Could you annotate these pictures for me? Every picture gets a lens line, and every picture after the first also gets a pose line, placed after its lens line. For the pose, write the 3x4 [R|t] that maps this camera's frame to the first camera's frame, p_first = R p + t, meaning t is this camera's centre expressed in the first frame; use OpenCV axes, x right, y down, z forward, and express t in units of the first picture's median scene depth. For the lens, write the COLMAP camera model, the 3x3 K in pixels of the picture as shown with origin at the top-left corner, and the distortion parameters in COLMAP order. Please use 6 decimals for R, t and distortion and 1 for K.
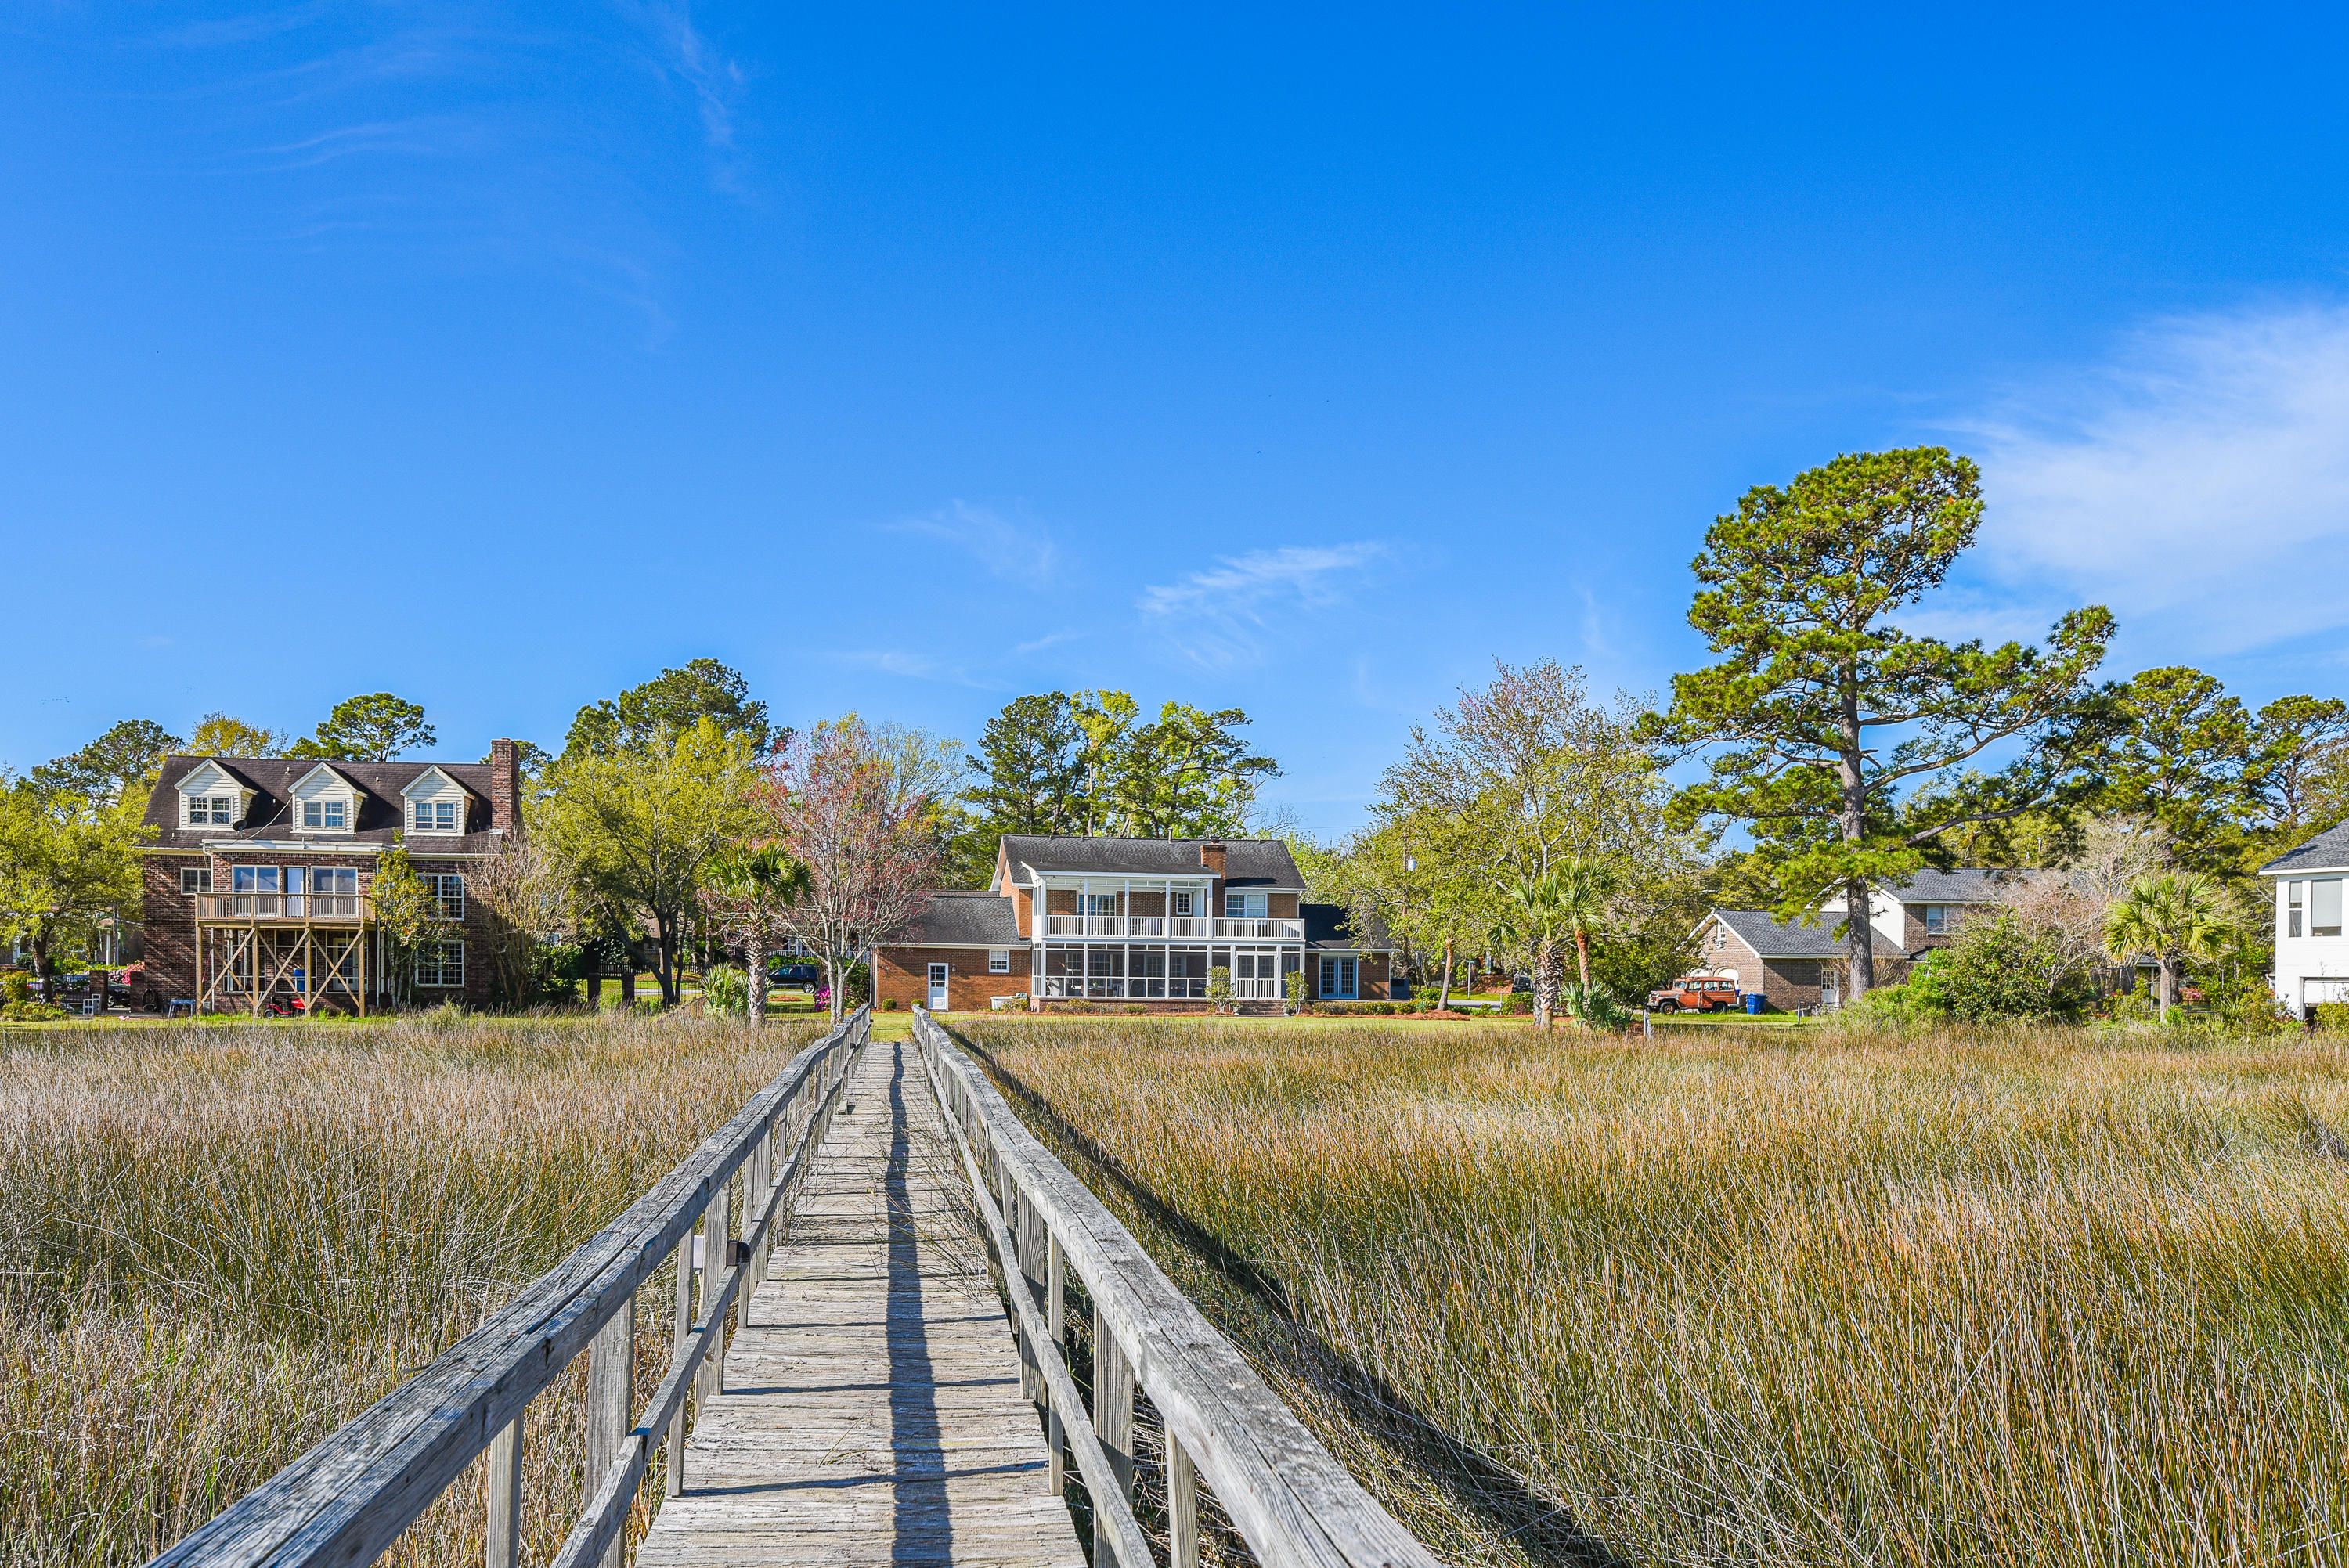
lens RADIAL K [[1961.2, 0, 1162.1], [0, 1961.2, 929.4], [0, 0, 1]] dist [0.070862, -0.000422]
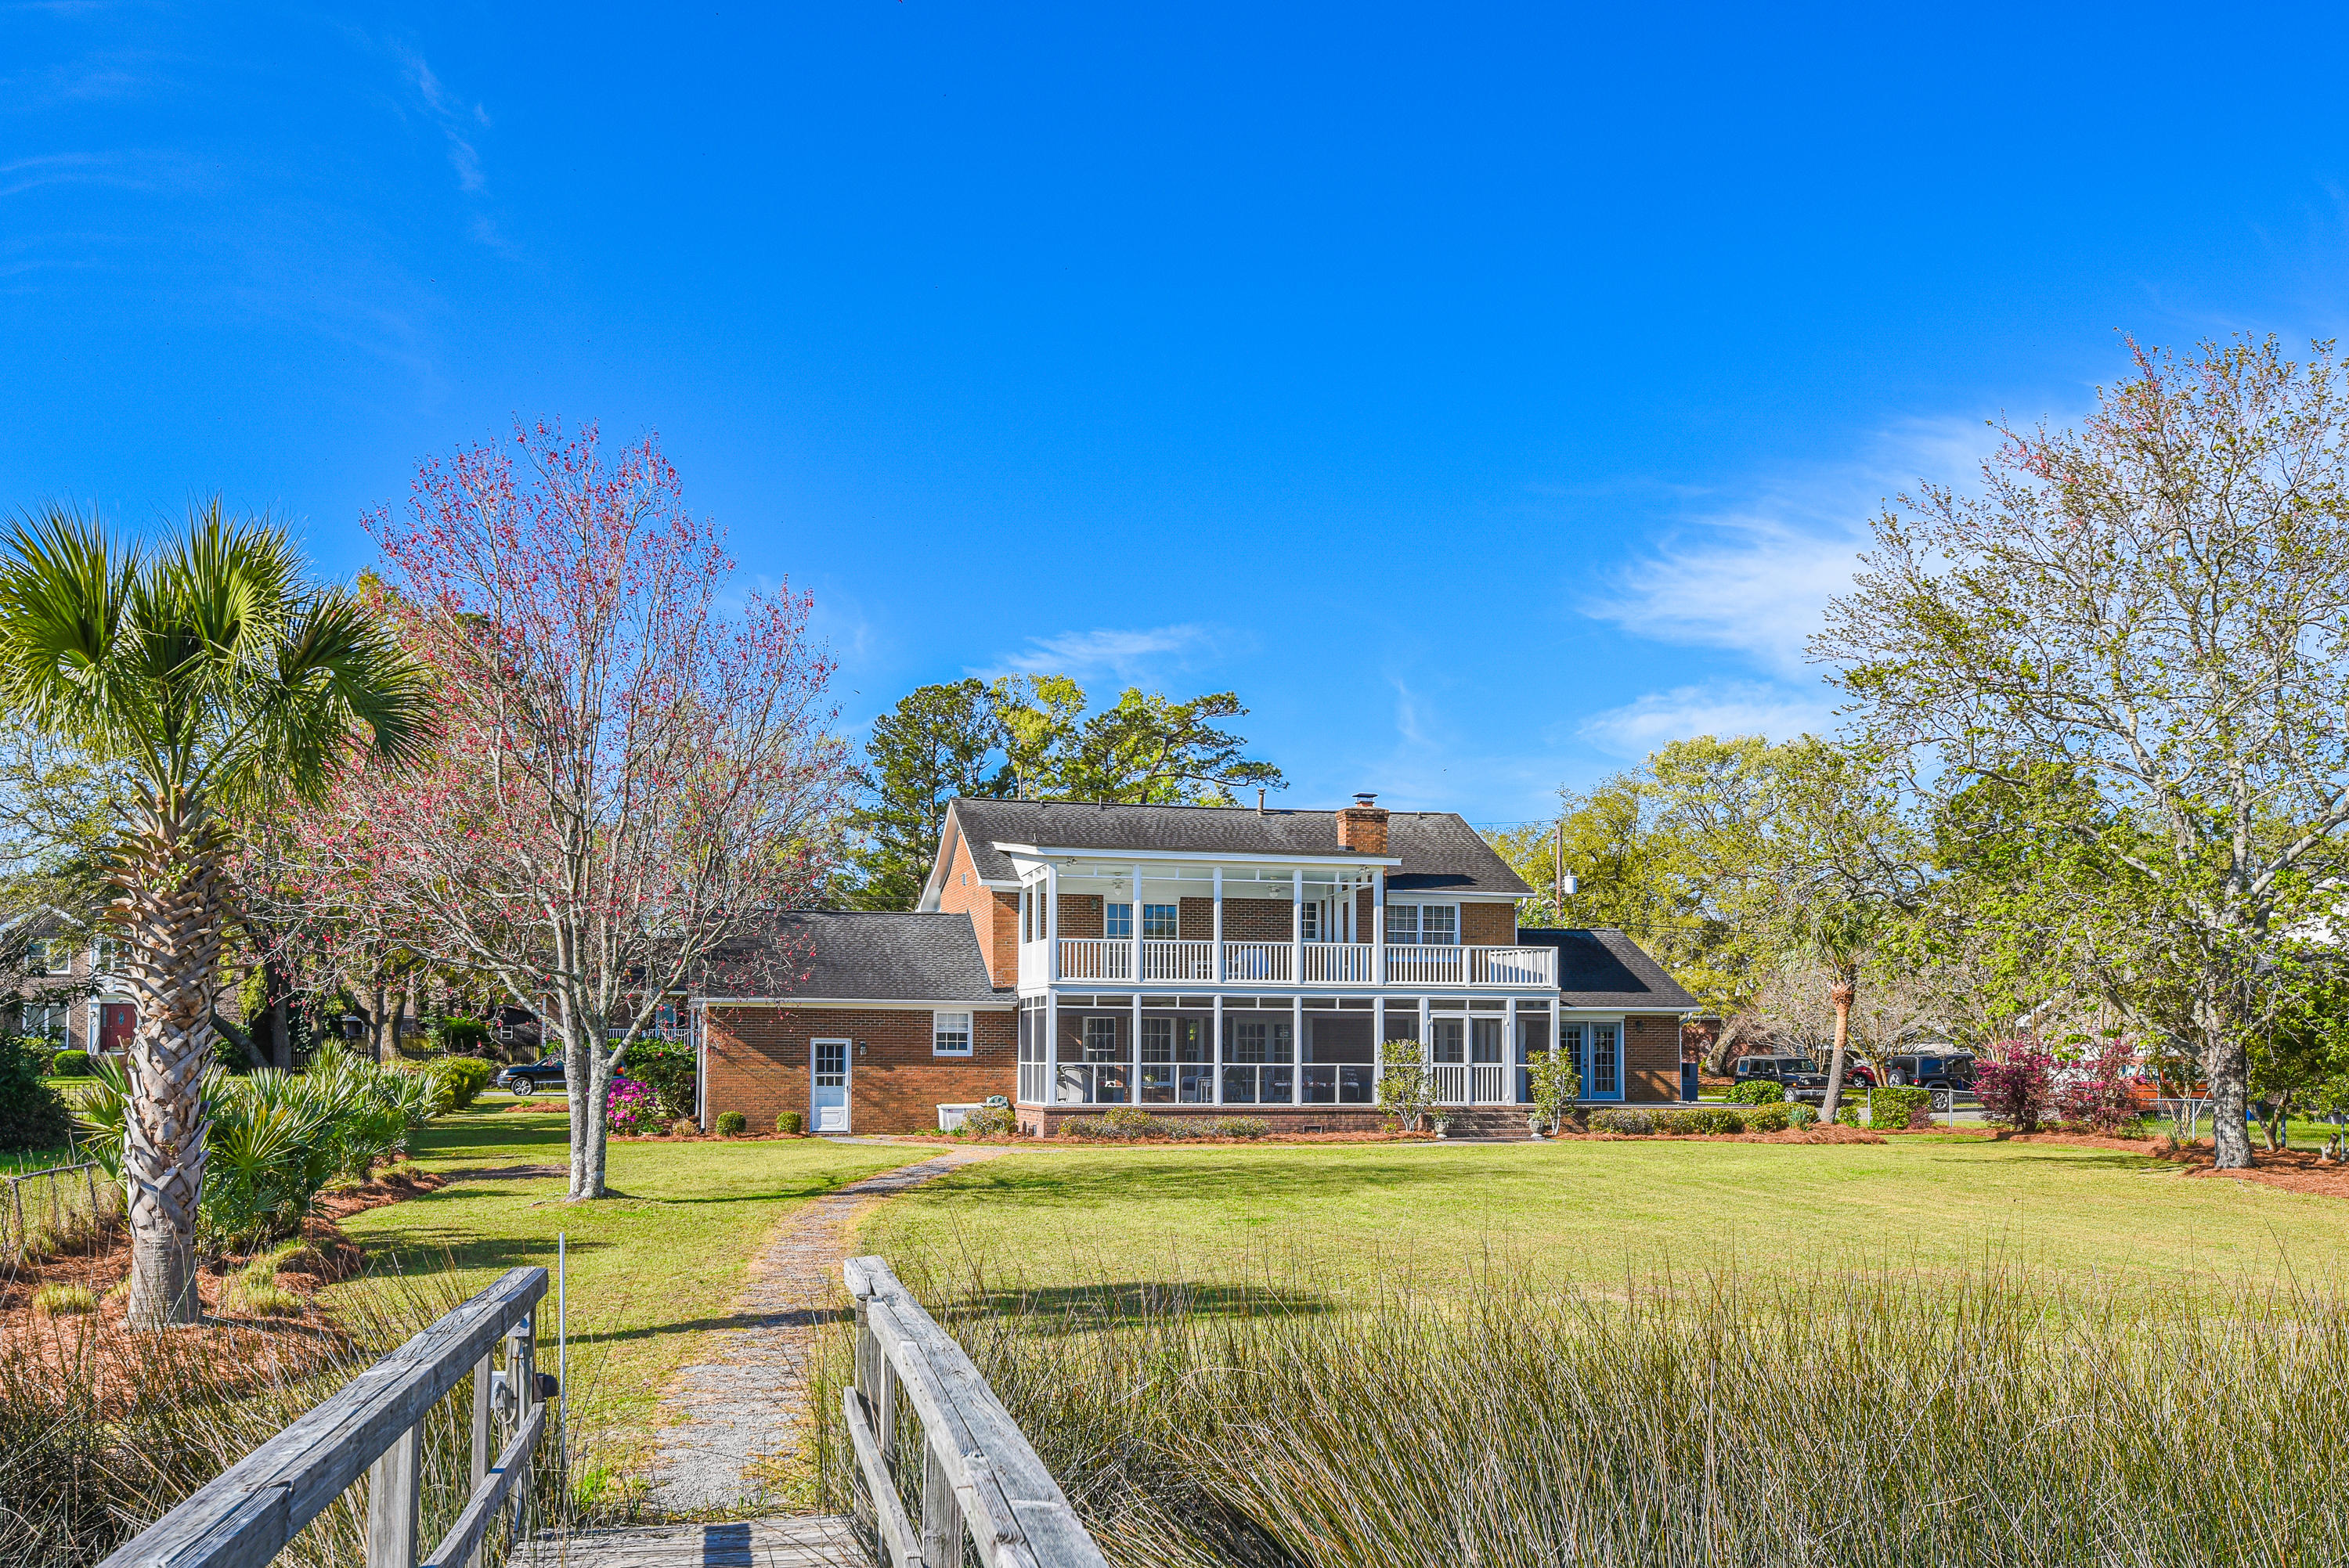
lens RADIAL K [[1961.2, 0, 1162.1], [0, 1961.2, 929.4], [0, 0, 1]] dist [0.070862, -0.000422]
pose [[0.997422, -0.003512, 0.071670, -0.066422], [0.006835, 0.998911, -0.046163, 0.013170], [-0.071430, 0.046534, 0.996360, 0.498380]]
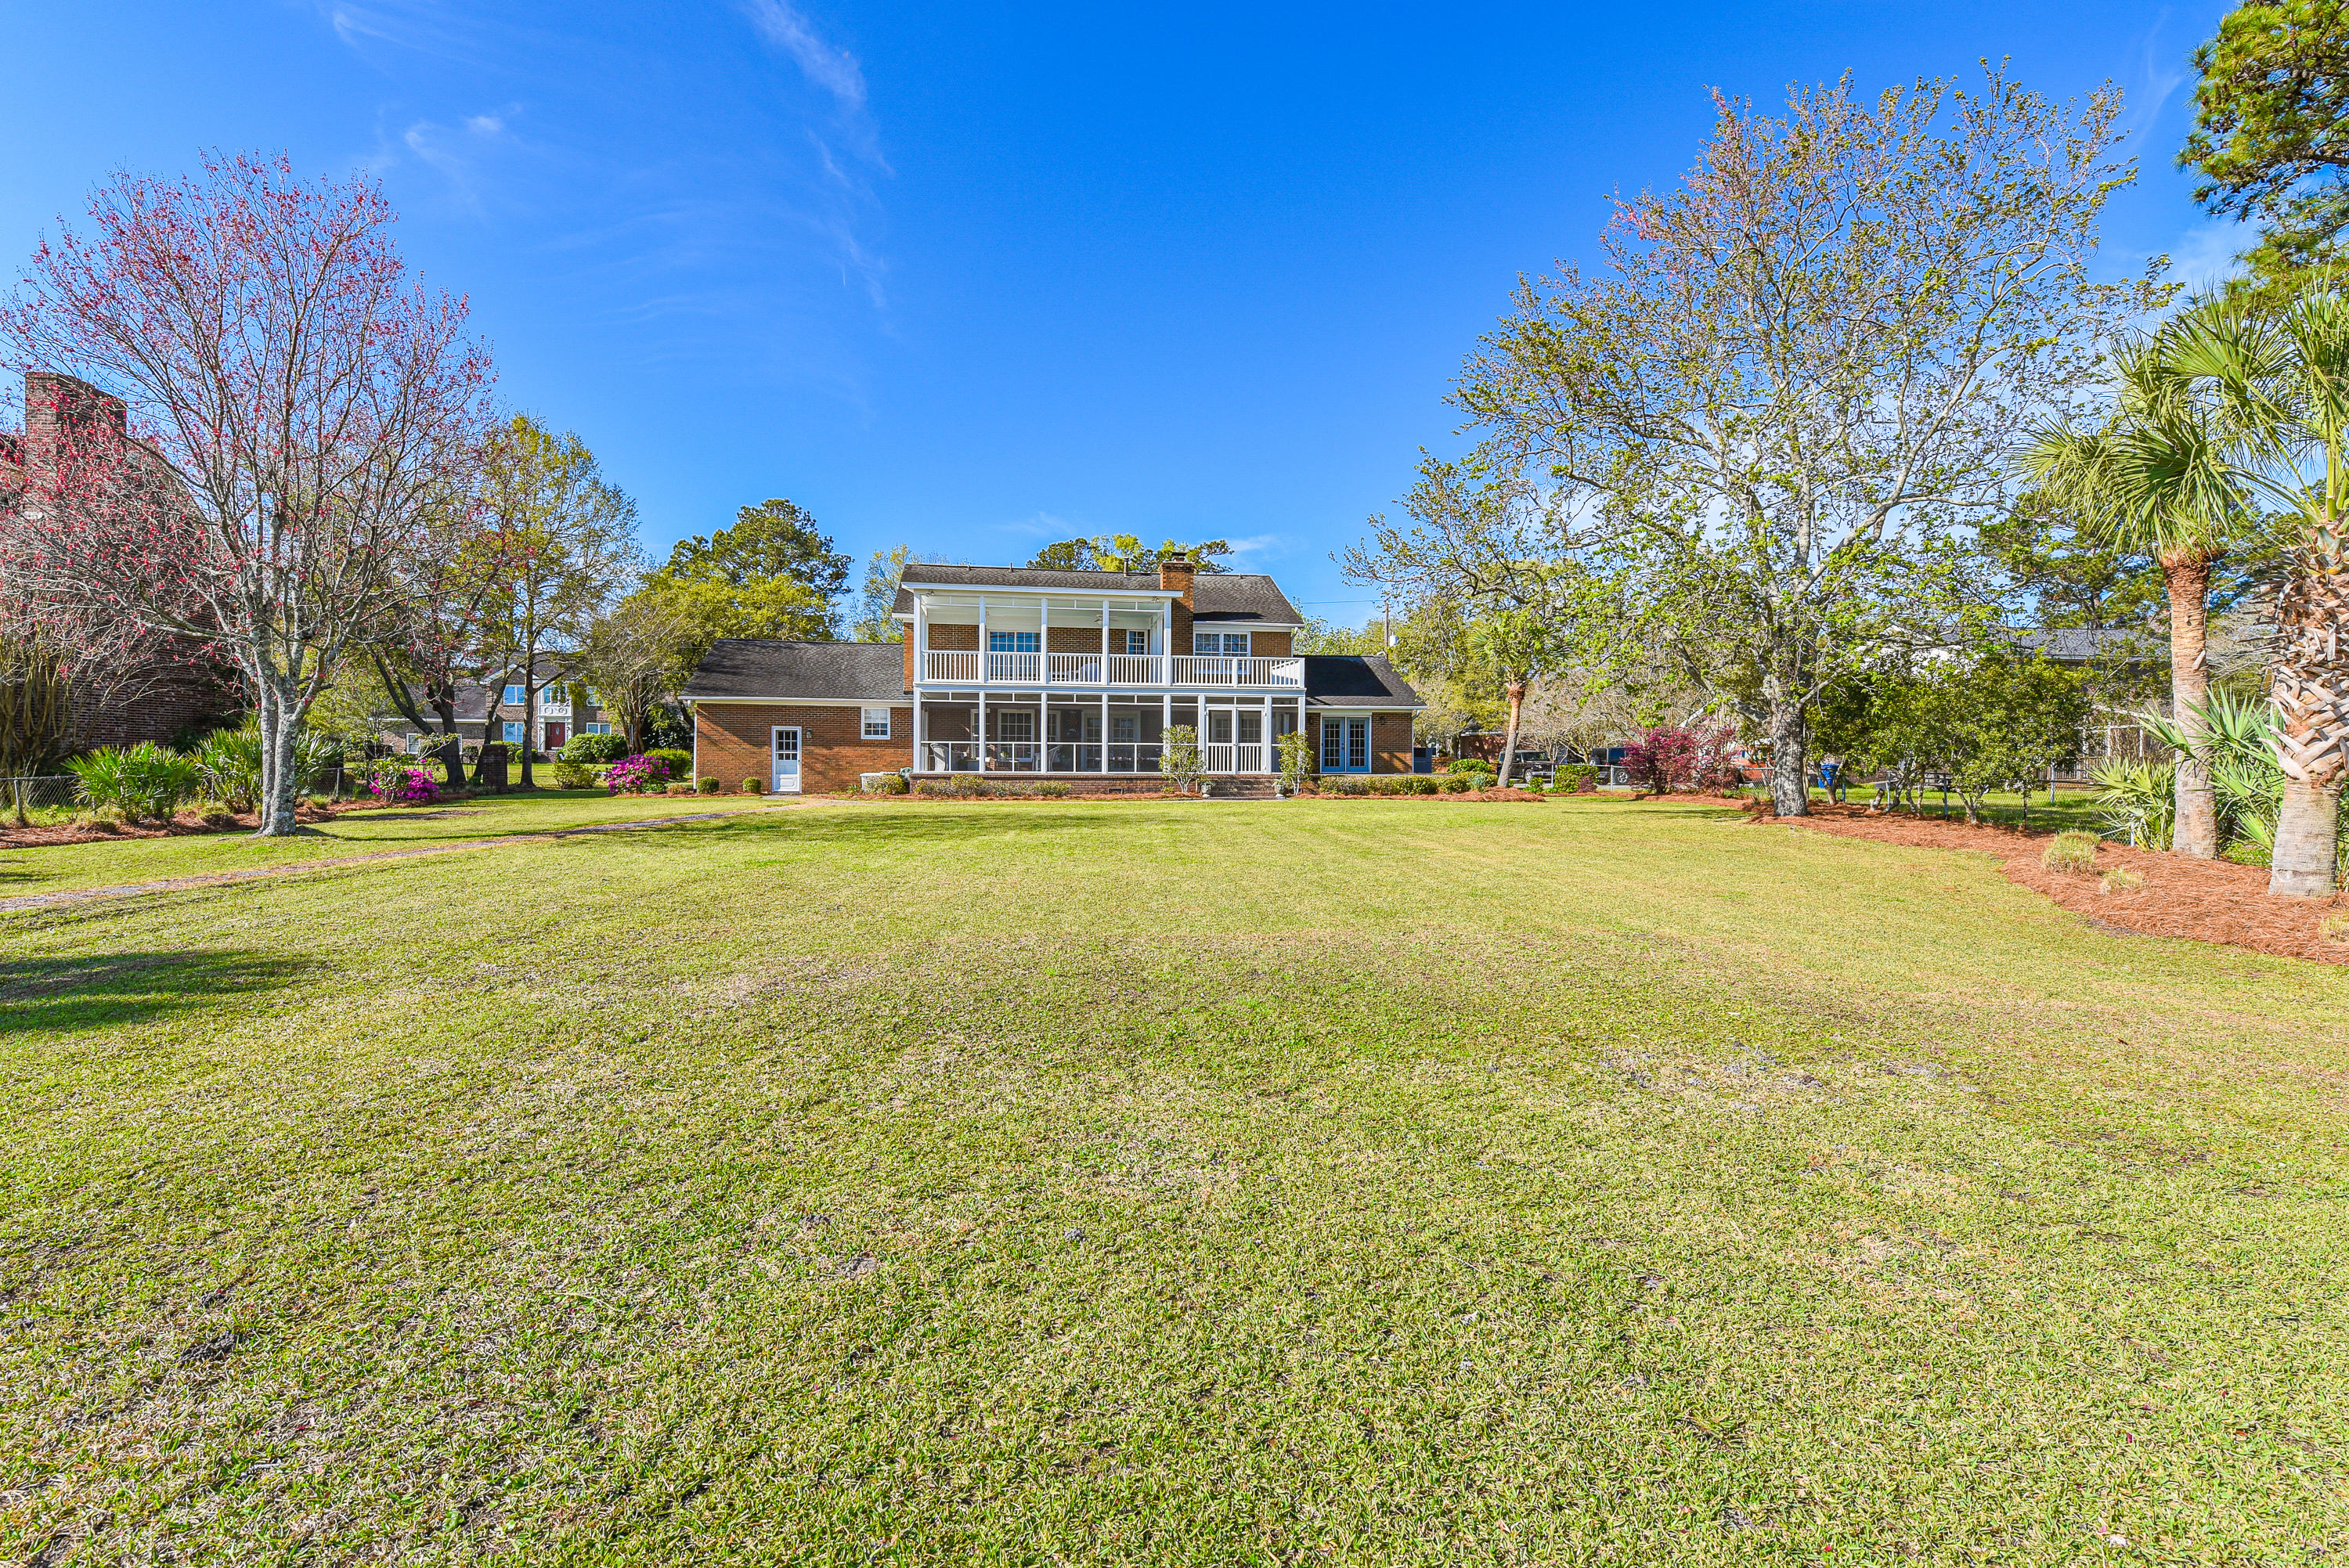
lens RADIAL K [[1017.1, 0, 1171.6], [0, 1017.1, 777.2], [0, 0, 1]] dist [-0.000856, -0.009345]
pose [[0.999767, -0.007554, -0.020197, 0.032503], [0.008137, 0.999547, 0.028981, 0.026086], [0.019969, -0.029138, 0.999376, 0.638888]]
